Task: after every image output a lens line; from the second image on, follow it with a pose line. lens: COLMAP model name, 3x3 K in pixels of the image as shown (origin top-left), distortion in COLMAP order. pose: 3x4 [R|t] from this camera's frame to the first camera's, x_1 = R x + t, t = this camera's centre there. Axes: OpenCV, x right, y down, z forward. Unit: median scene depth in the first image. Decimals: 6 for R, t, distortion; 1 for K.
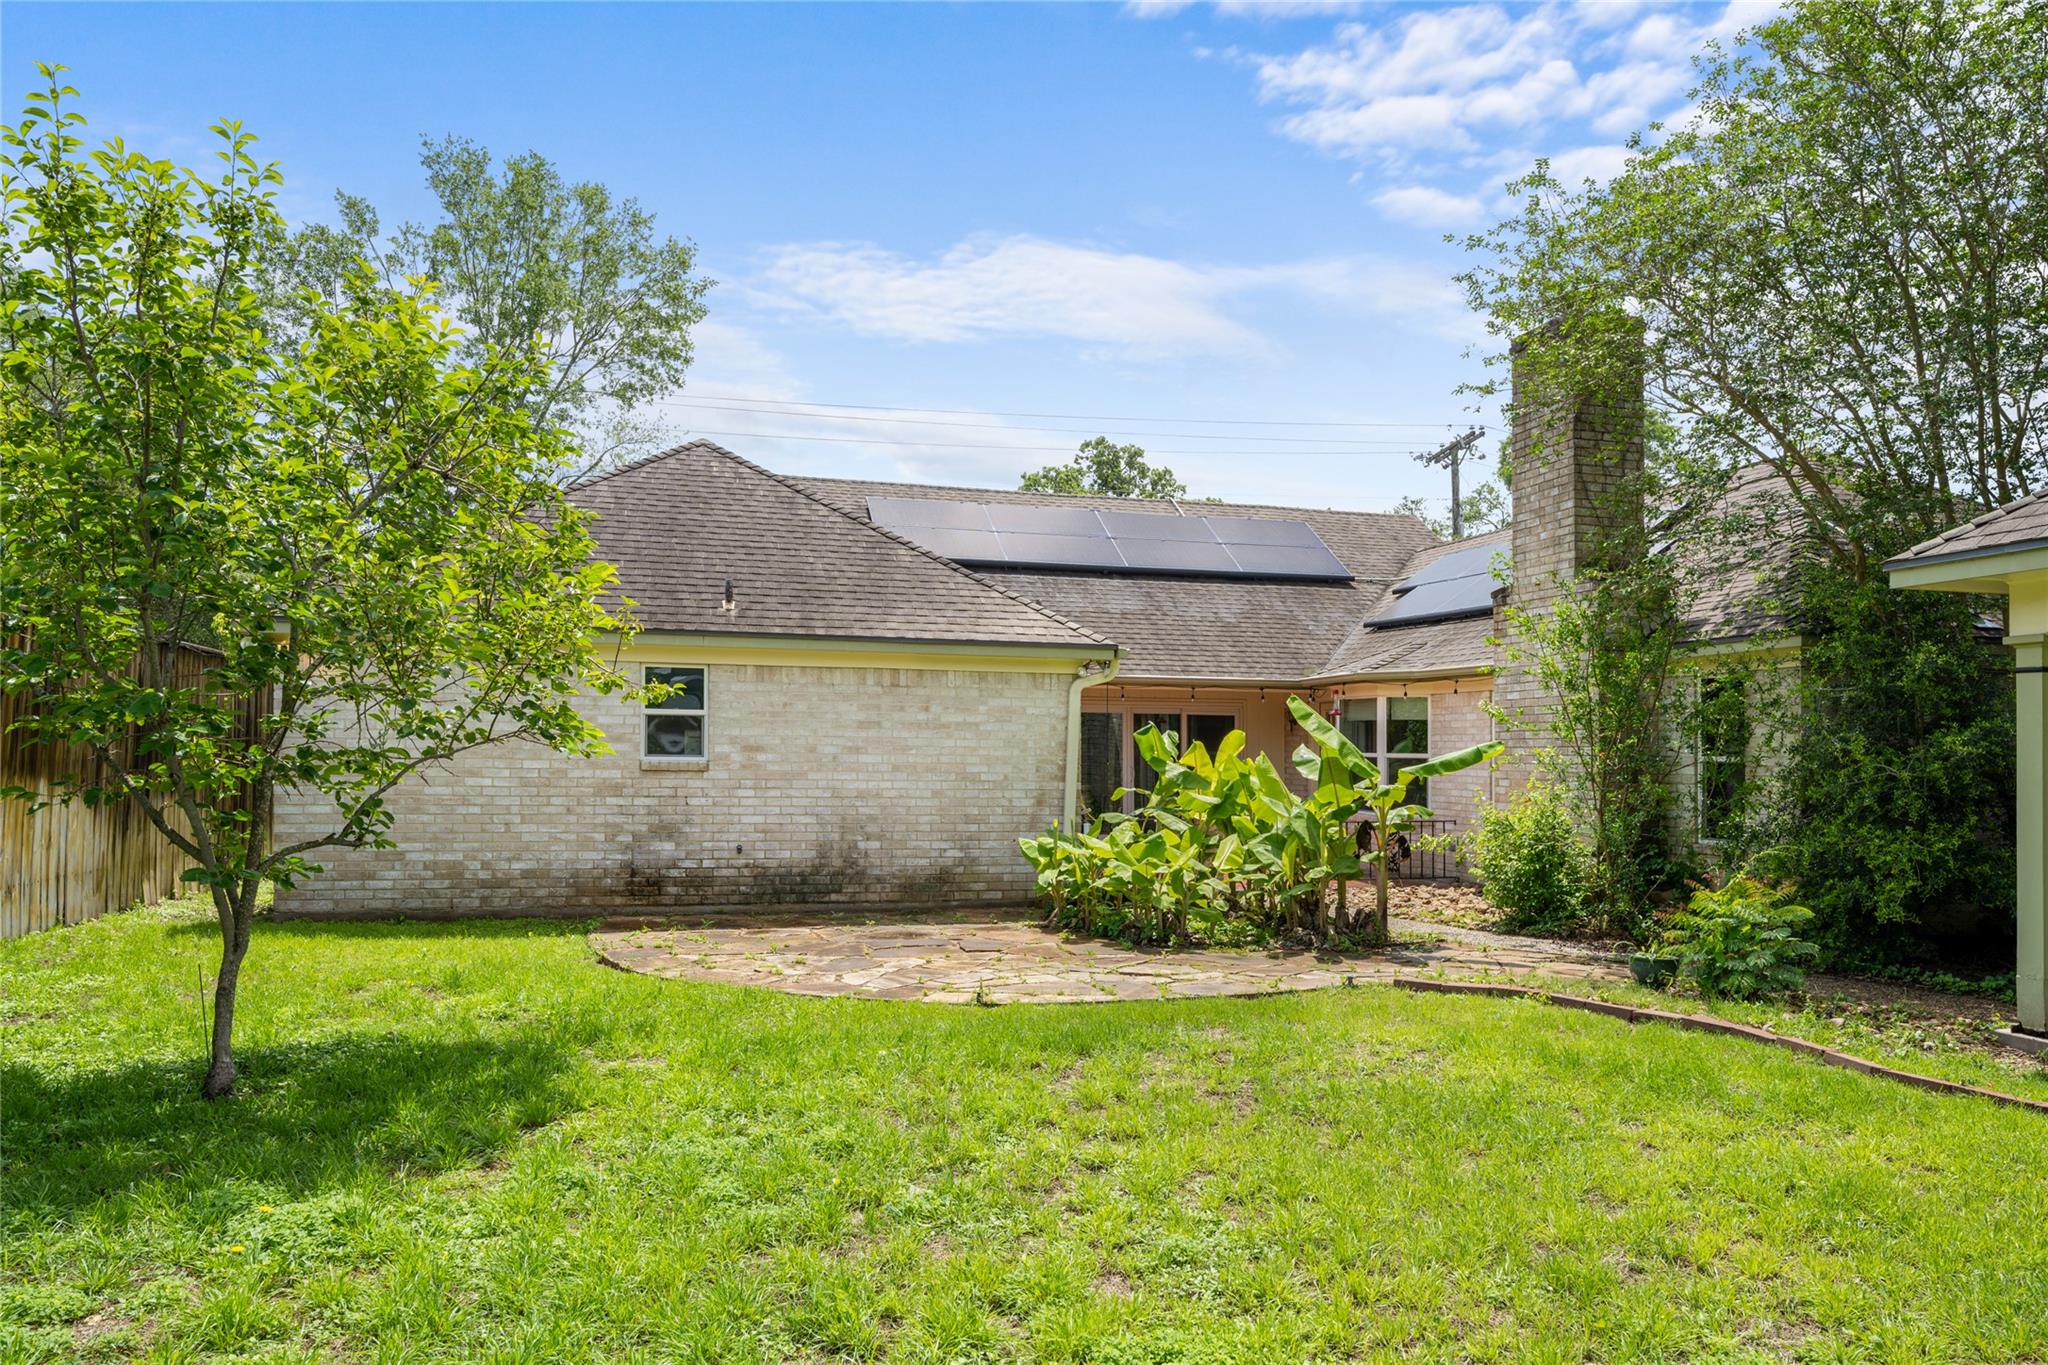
lens RADIAL K [[1325.5, 0, 1015.4], [0, 1325.5, 691.6], [0, 0, 1]] dist [-0.002434, -0.001618]
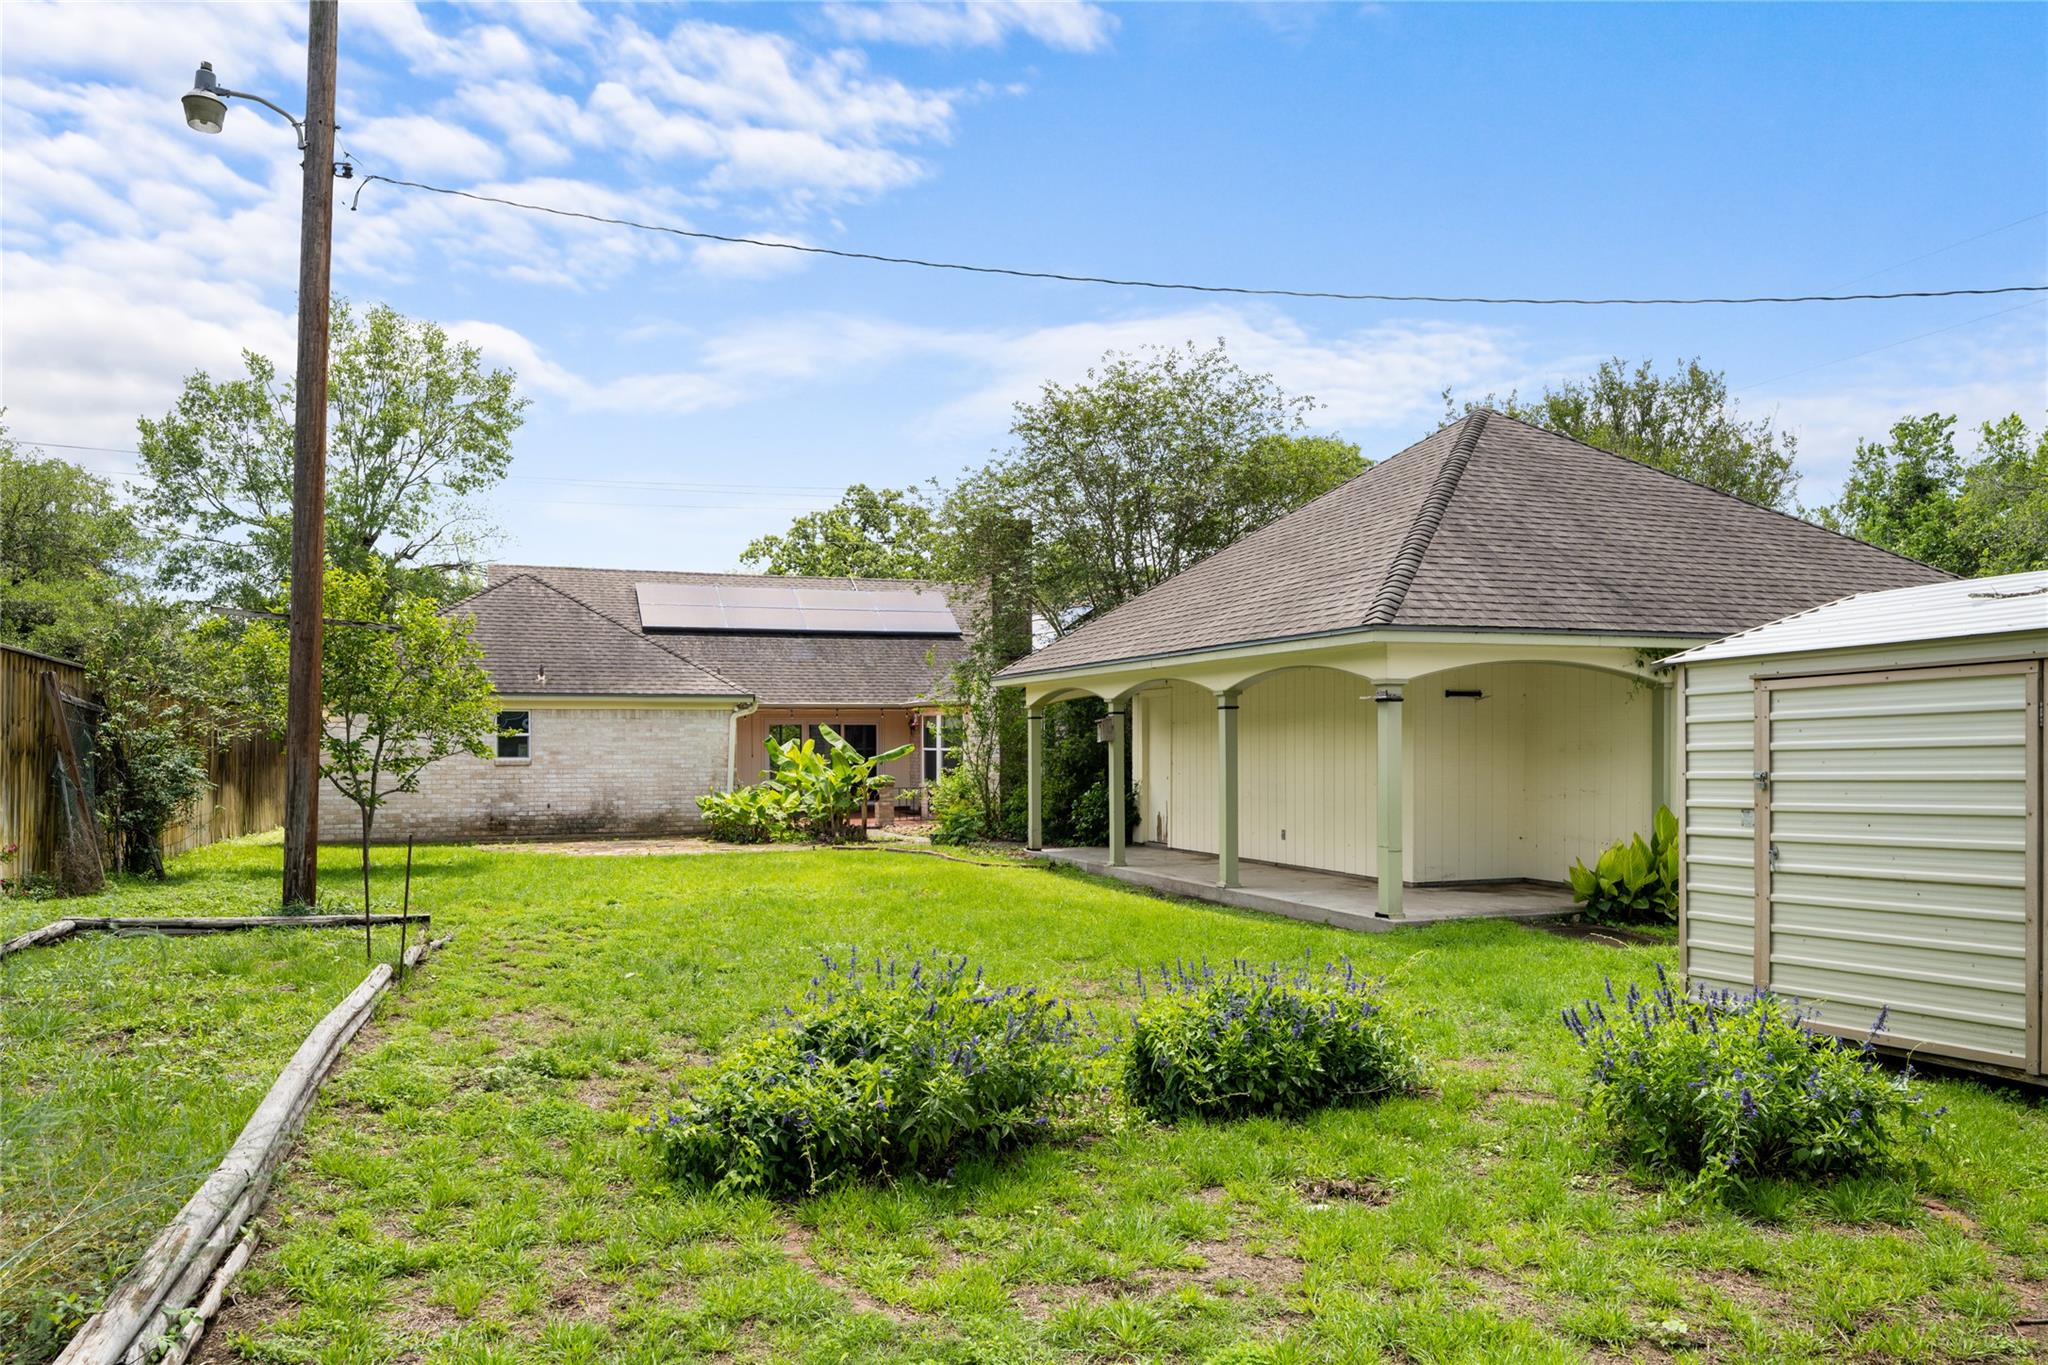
lens RADIAL K [[1394.4, 0, 1024.0], [0, 1394.4, 682.5], [0, 0, 1]] dist [-0.001425, 0.001249]
pose [[0.993143, -0.011474, 0.116342, 0.226654], [0.011223, 0.999933, 0.002810, -0.053465], [-0.116367, -0.001485, 0.993205, -1.013740]]
